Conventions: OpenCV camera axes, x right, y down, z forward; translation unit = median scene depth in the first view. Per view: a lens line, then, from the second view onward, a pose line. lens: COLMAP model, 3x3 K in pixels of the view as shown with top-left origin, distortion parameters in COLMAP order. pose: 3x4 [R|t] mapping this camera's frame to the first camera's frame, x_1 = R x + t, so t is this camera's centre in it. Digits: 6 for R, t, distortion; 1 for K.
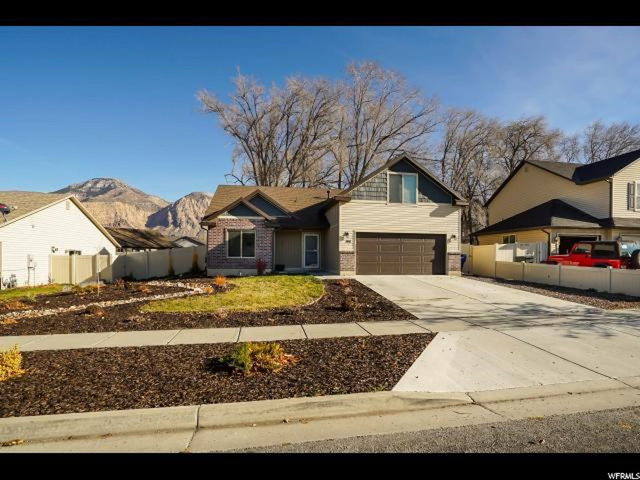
lens RADIAL K [[304.0, 0, 320.0], [0, 304.0, 240.0], [0, 0, 1]] dist [-0.033089, 0.000667]
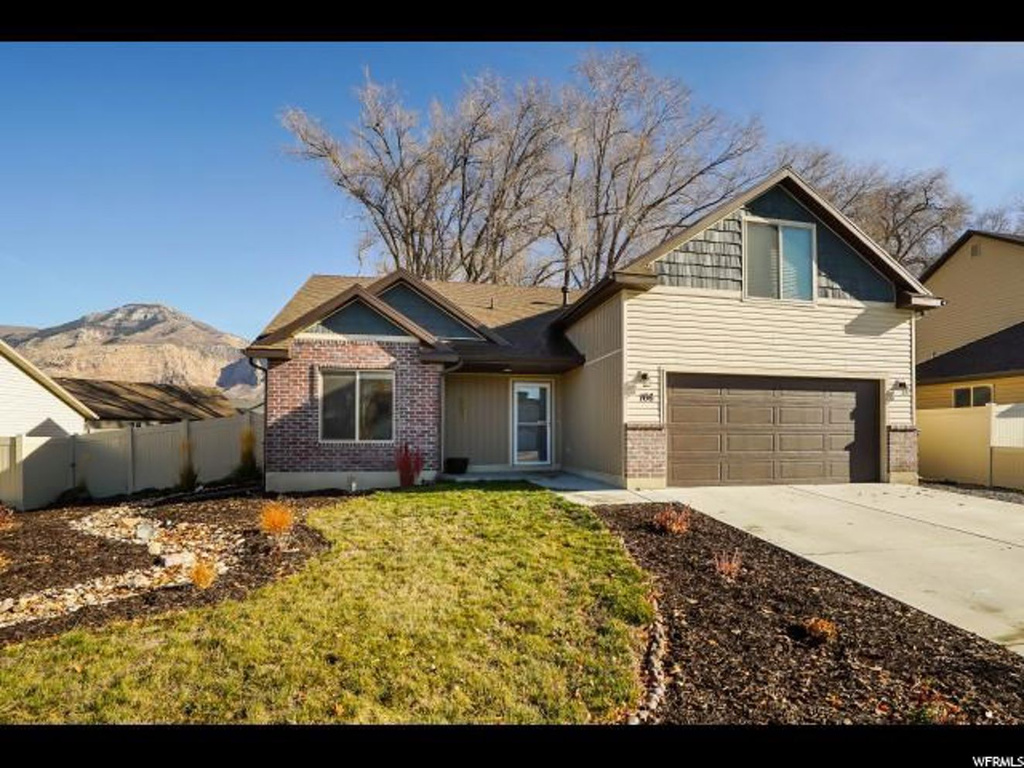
lens RADIAL K [[479.6, 0, 532.7], [0, 479.6, 407.8], [0, 0, 1]] dist [-0.021943, -0.000116]
pose [[0.998574, -0.002692, 0.053322, -0.069431], [0.002693, 0.999996, 0.000055, 0.015554], [-0.053321, 0.000088, 0.998577, 0.381565]]
